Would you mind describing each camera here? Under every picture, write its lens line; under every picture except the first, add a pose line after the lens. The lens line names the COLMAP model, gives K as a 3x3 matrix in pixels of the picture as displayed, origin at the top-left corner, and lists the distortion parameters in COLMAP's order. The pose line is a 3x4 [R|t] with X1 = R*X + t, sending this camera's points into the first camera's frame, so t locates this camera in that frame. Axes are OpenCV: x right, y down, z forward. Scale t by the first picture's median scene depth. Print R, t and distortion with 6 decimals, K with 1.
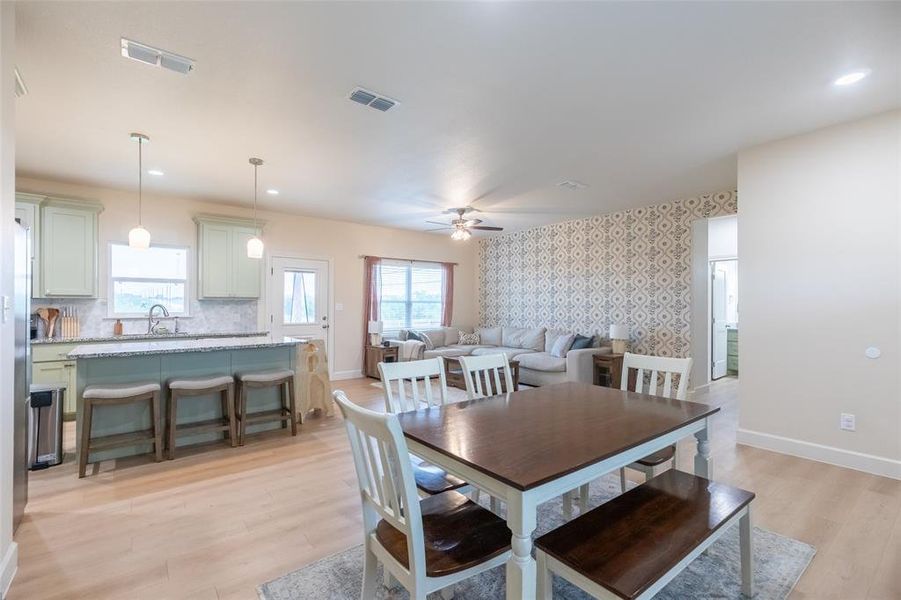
lens RADIAL K [[403.1, 0, 450.4], [0, 403.1, 305.4], [0, 0, 1]] dist [0.002847, 0.000047]
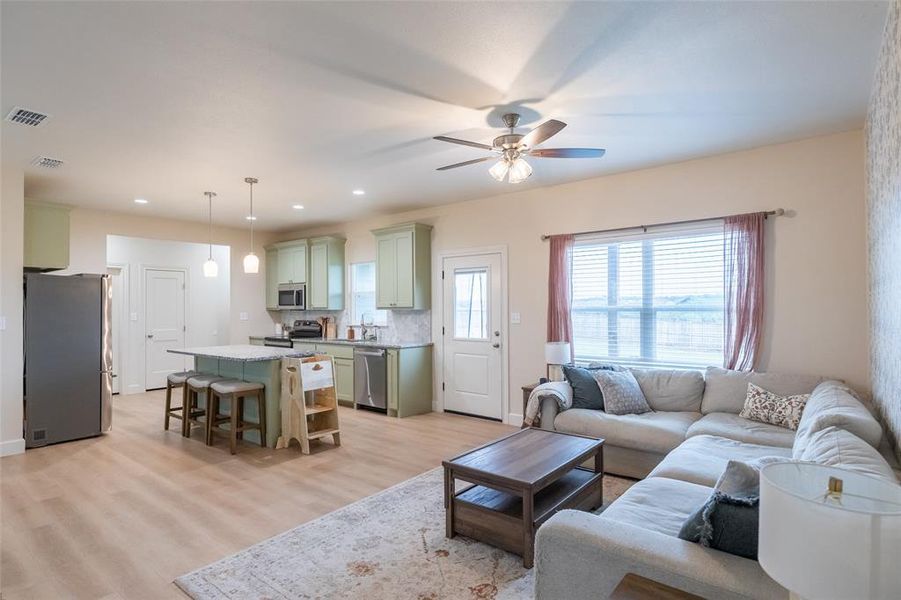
lens RADIAL K [[477.4, 0, 450.5], [0, 477.4, 300.0], [0, 0, 1]] dist [-0.000815, -0.000328]
pose [[0.223487, -0.017627, -0.974547, 0.516088], [0.006715, 0.999841, -0.016545, -0.015080], [0.974684, -0.002846, 0.223570, 0.763026]]
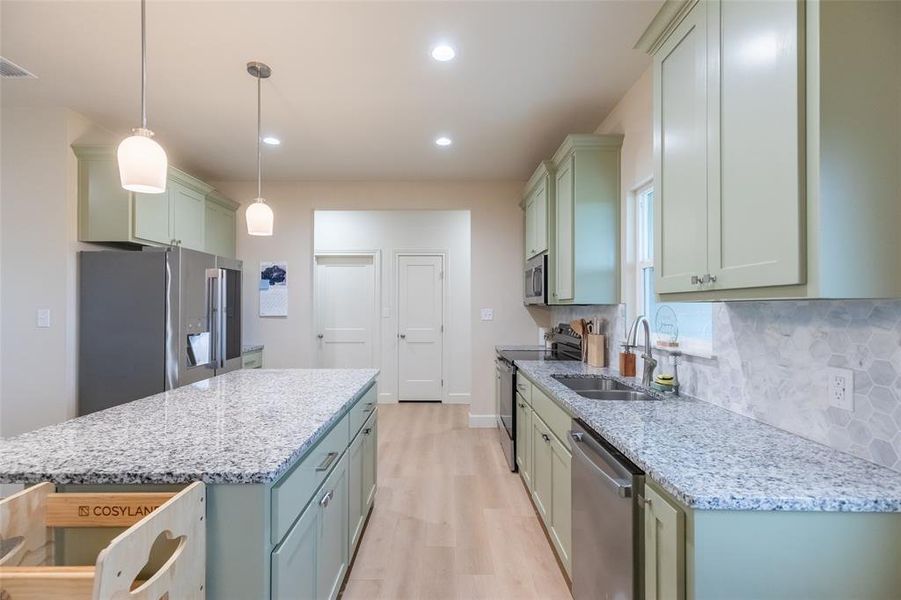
lens RADIAL K [[410.2, 0, 442.9], [0, 410.2, 304.0], [0, 0, 1]] dist [0.003329, 0.000068]
pose [[-0.623536, -0.008277, -0.781751, -0.226992], [-0.002360, 0.999959, -0.008705, -0.008524], [0.781791, -0.003583, -0.623530, 0.893707]]
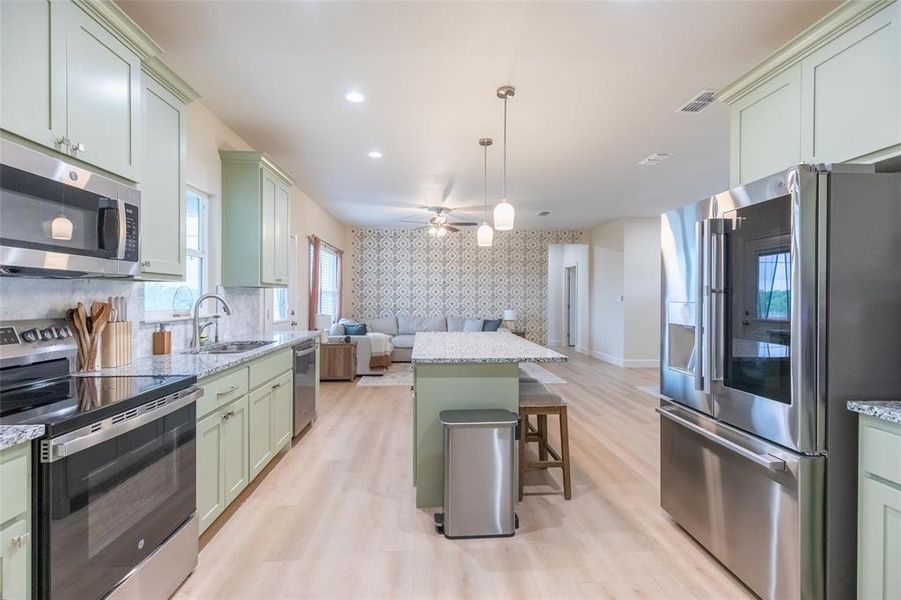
lens RADIAL K [[407.4, 0, 445.3], [0, 407.4, 298.7], [0, 0, 1]] dist [0.002198, 0.000227]
pose [[0.575899, -0.002722, 0.817516, -0.811872], [-0.004088, 0.999972, 0.006209, -0.000571], [-0.817511, -0.006918, 0.575872, 0.332423]]
